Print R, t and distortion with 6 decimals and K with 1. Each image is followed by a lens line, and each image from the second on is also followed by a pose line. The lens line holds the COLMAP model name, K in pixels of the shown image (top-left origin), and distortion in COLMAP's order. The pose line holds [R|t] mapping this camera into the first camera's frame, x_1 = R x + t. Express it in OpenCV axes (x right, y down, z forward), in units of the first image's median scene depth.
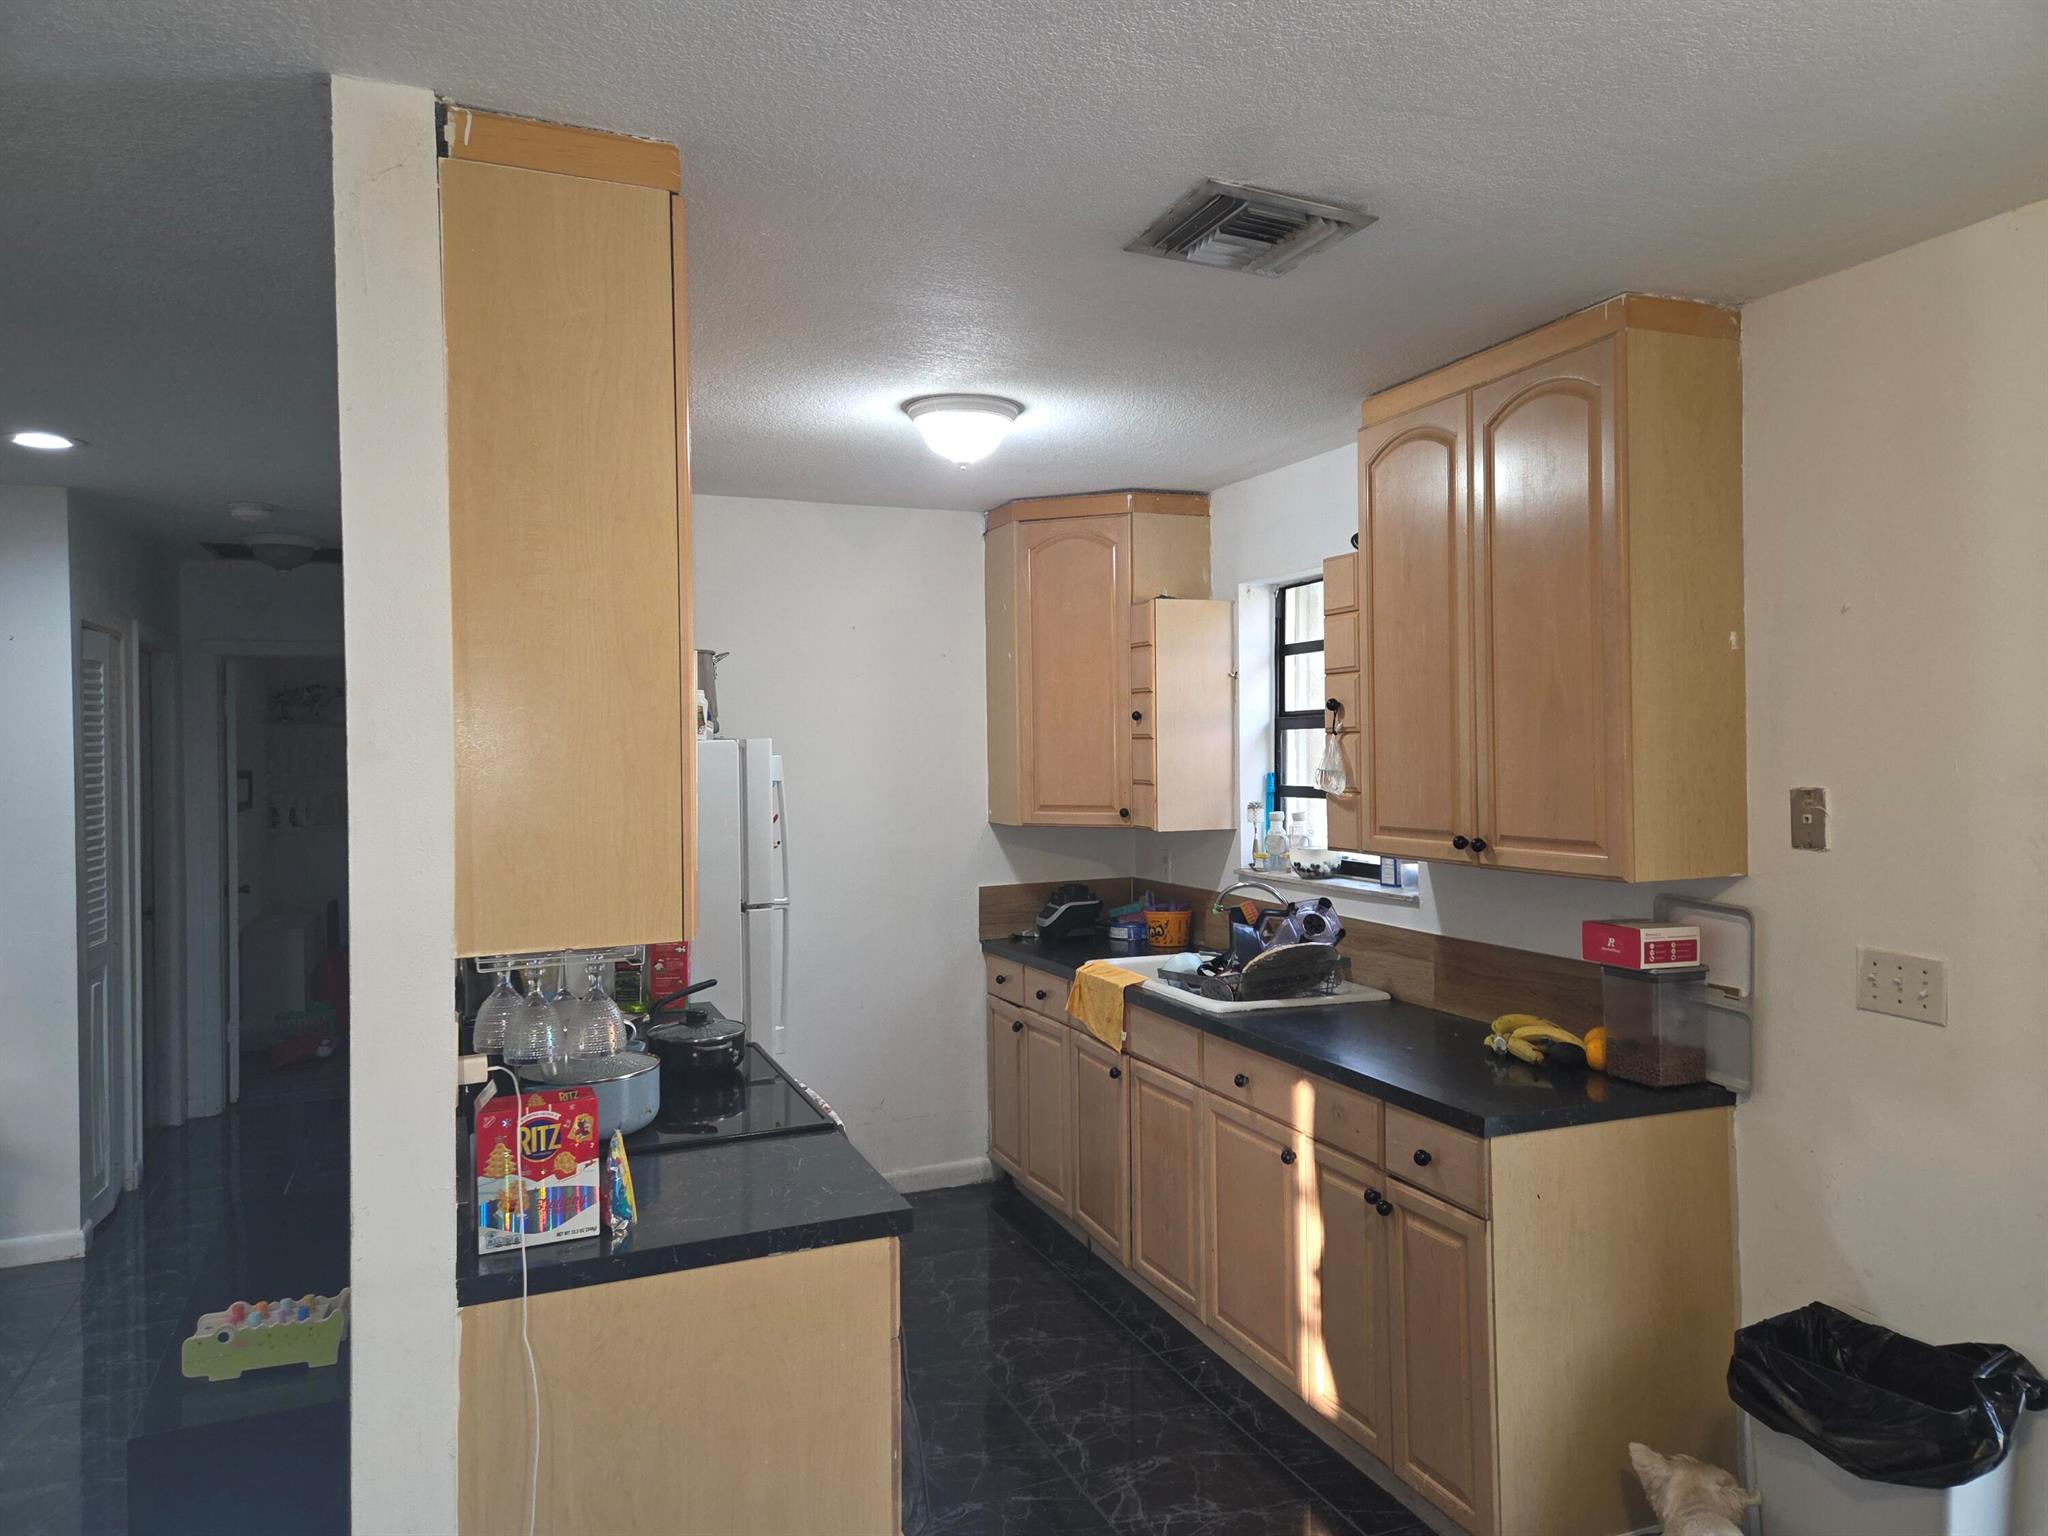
lens RADIAL K [[1362.8, 0, 1036.0], [0, 1362.8, 751.6], [0, 0, 1]] dist [0.079110, -0.060006]
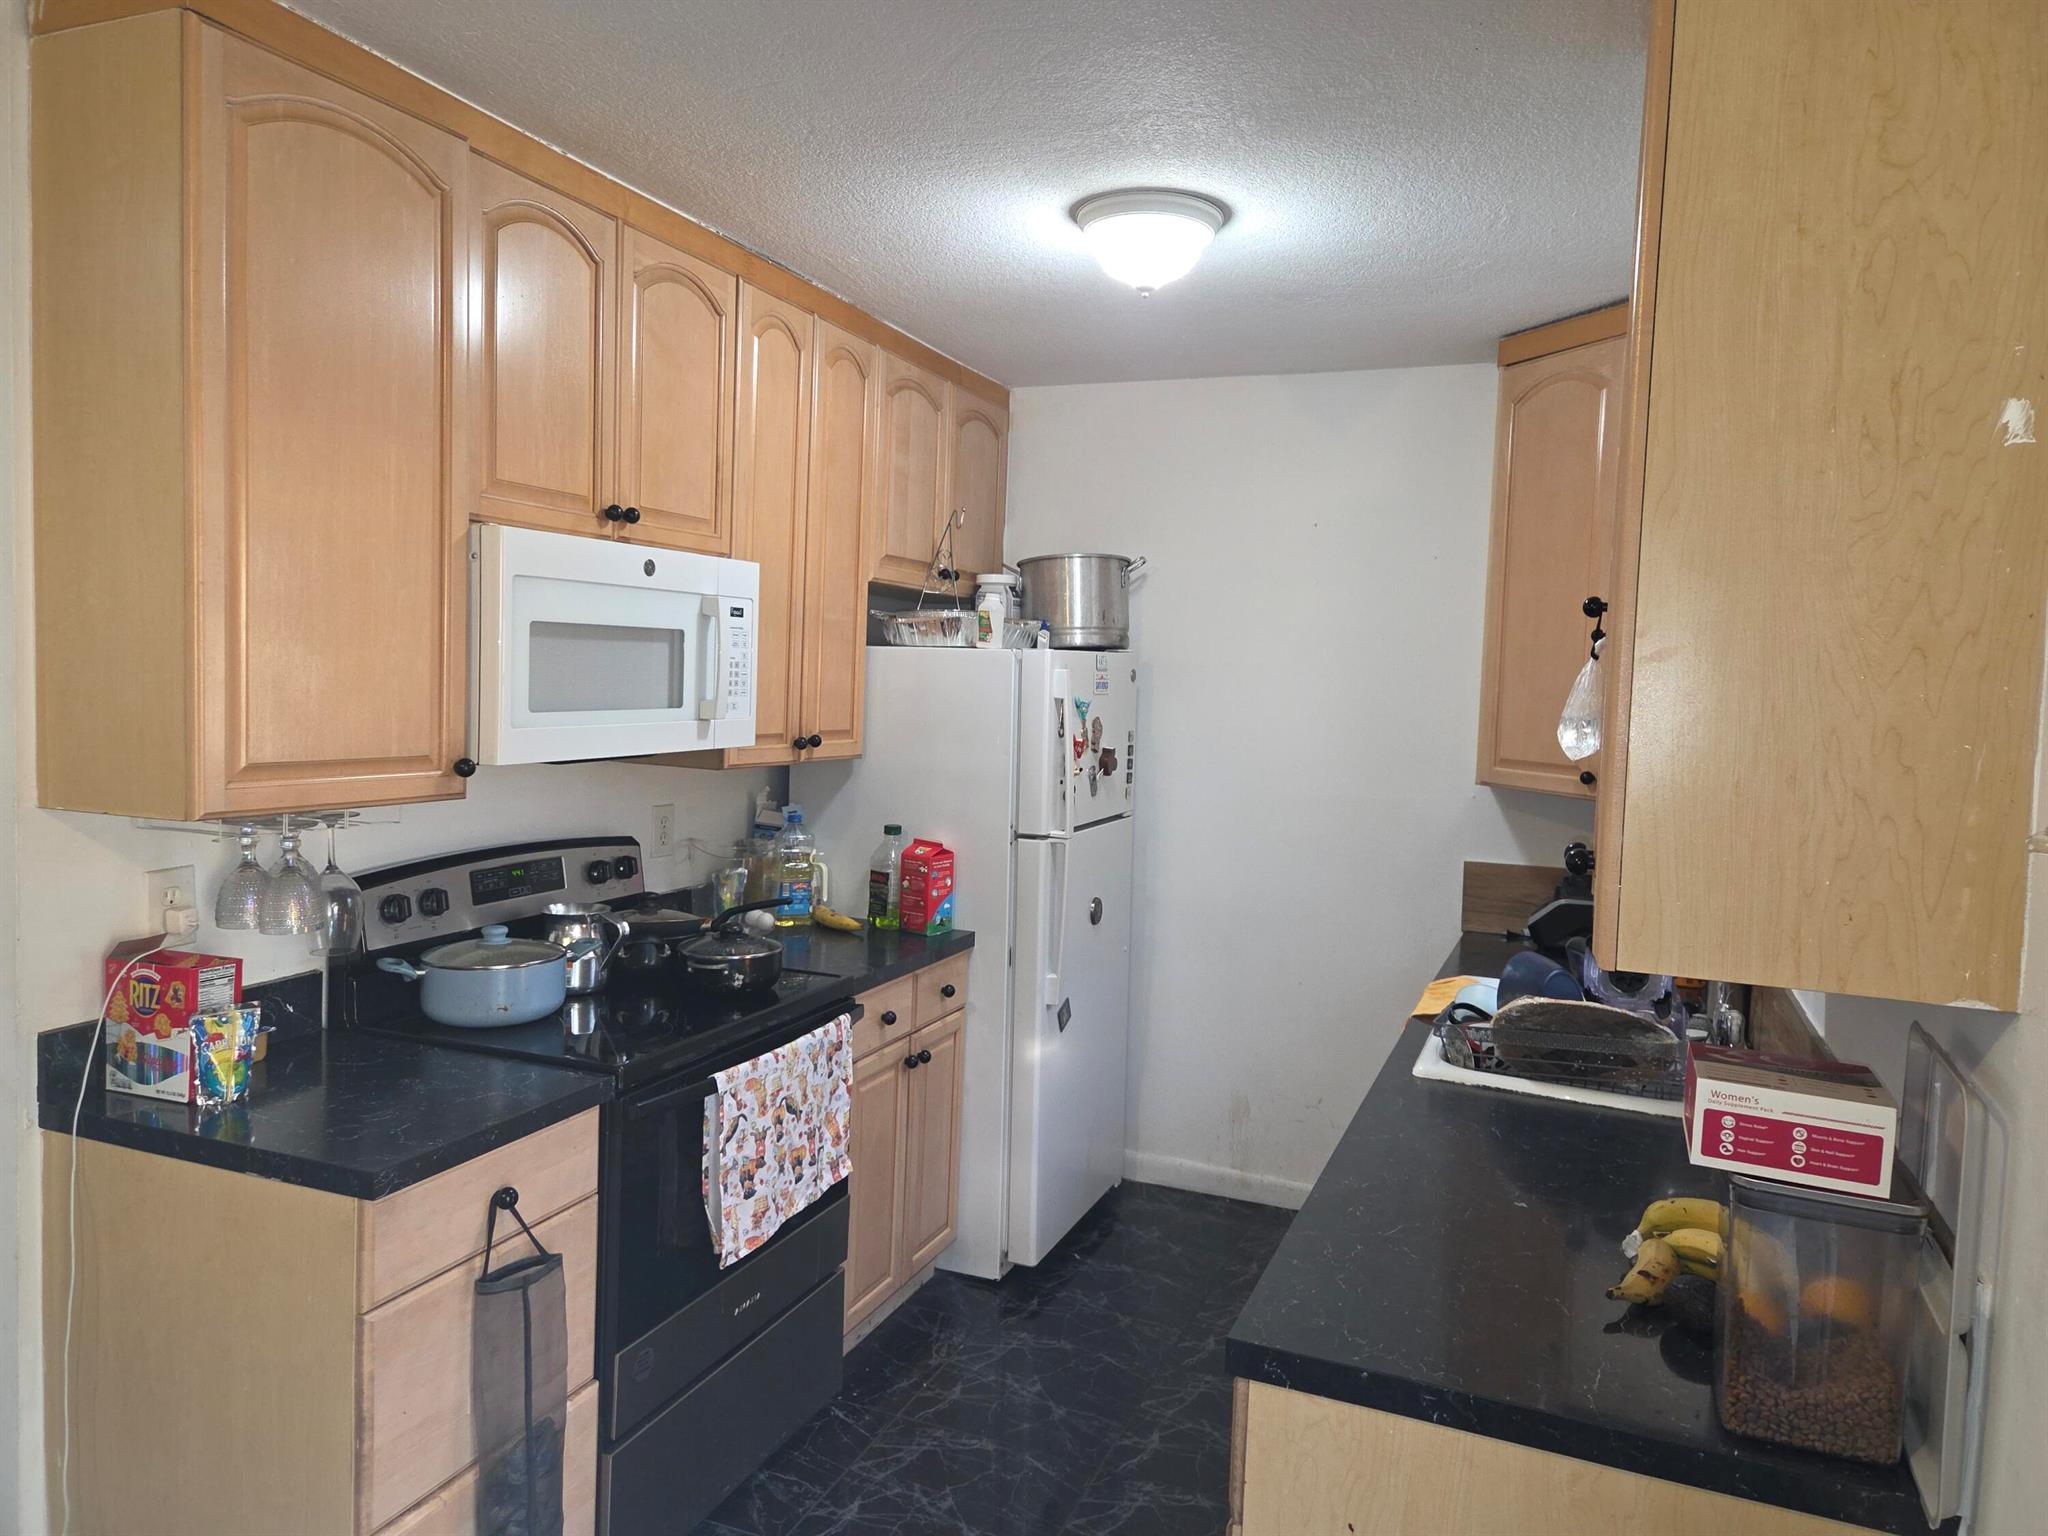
lens RADIAL K [[1362.8, 0, 1034.0], [0, 1362.8, 765.4], [0, 0, 1]] dist [0.079110, -0.060006]
pose [[0.718967, 0.085602, -0.689753, 0.409351], [-0.048835, 0.996156, 0.072724, 0.001710], [0.693327, -0.018602, 0.720383, 0.361247]]
